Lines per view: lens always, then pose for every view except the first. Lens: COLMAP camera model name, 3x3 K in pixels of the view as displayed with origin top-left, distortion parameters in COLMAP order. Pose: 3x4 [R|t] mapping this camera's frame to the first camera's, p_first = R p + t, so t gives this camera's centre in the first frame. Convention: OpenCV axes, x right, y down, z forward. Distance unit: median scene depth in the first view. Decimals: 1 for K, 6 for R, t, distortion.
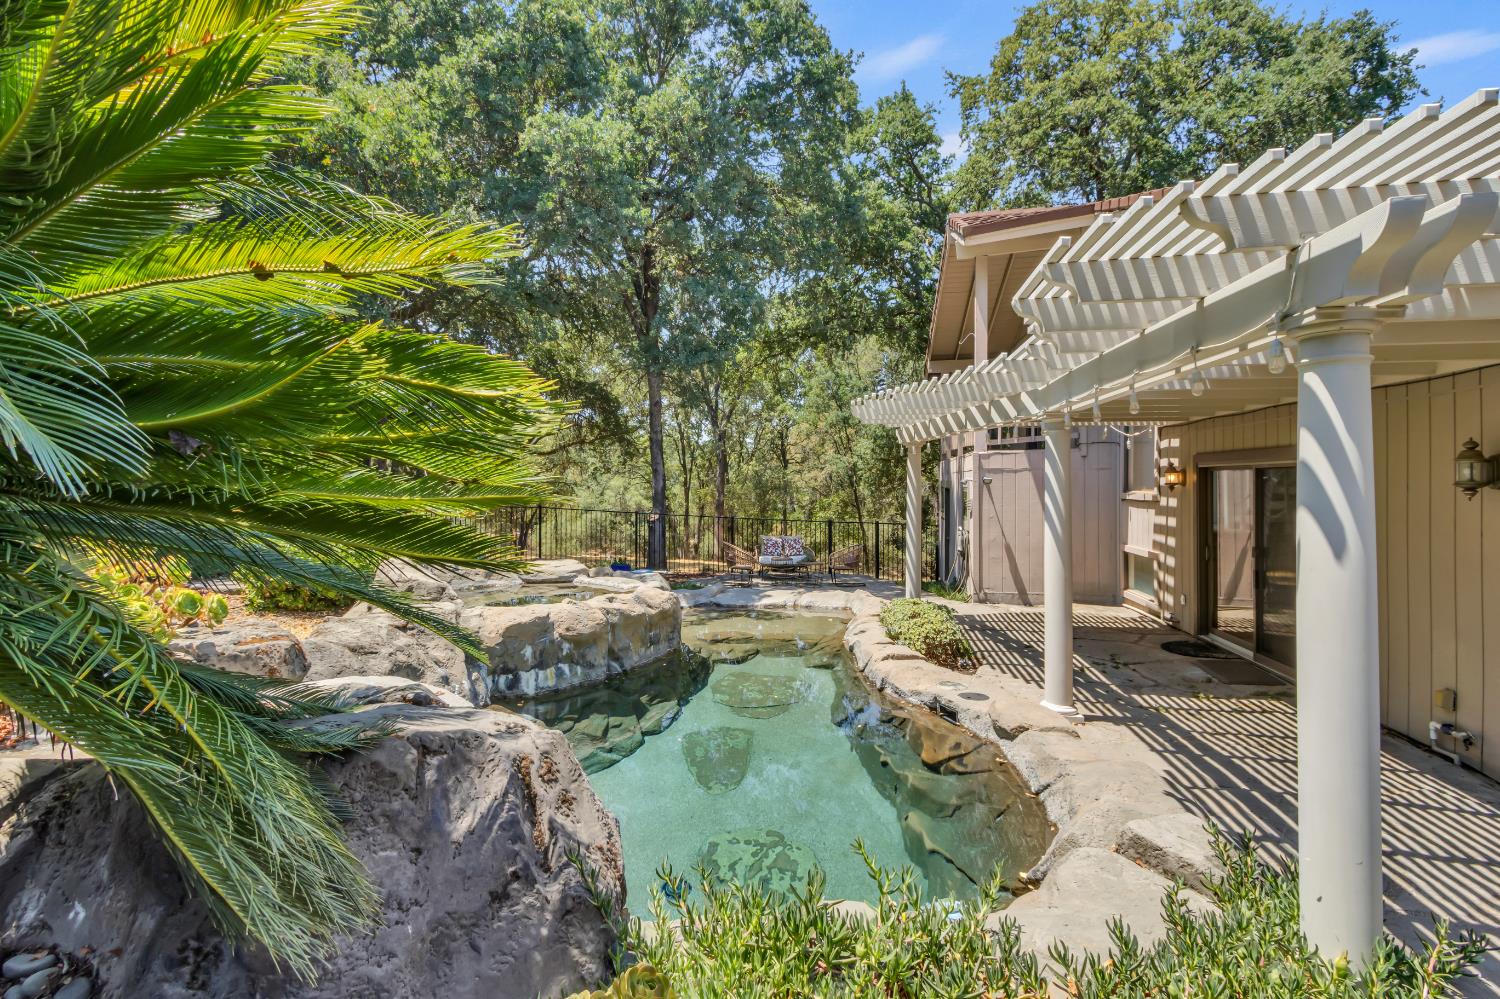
lens RADIAL K [[682.9, 0, 745.0], [0, 682.9, 485.9], [0, 0, 1]] dist [0.009401, -0.003524]
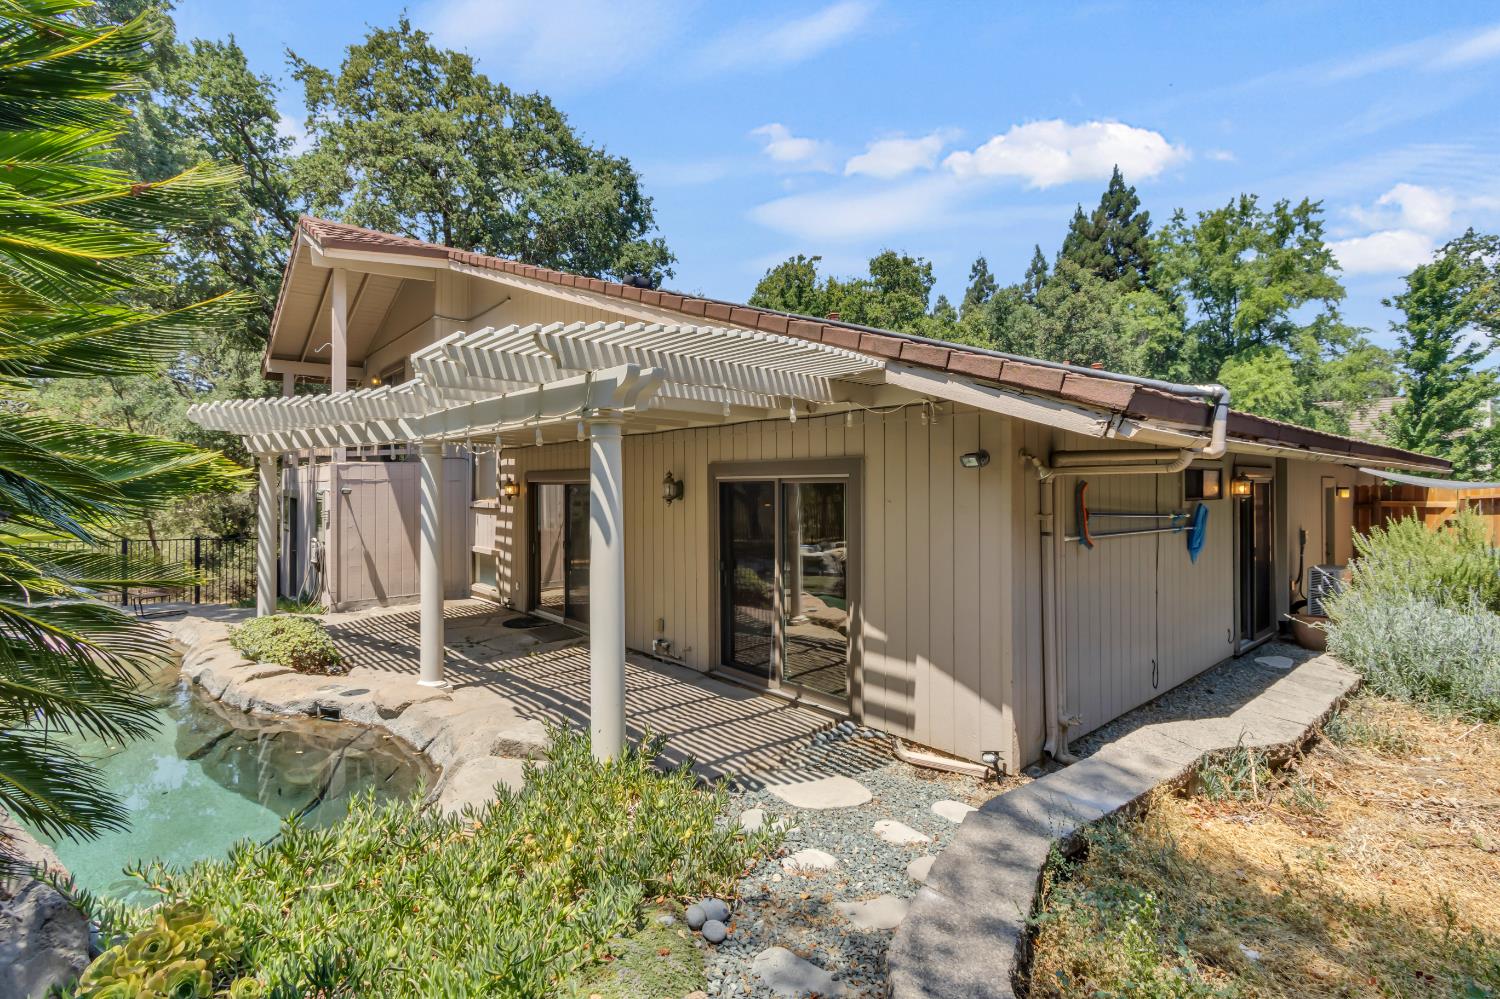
lens RADIAL K [[682.9, 0, 745.0], [0, 682.9, 485.9], [0, 0, 1]] dist [0.009401, -0.003524]
pose [[0.618929, 0.005471, 0.785428, -0.124922], [-0.000106, 0.999976, -0.006883, -0.014316], [-0.785447, 0.004177, 0.618915, -0.151562]]
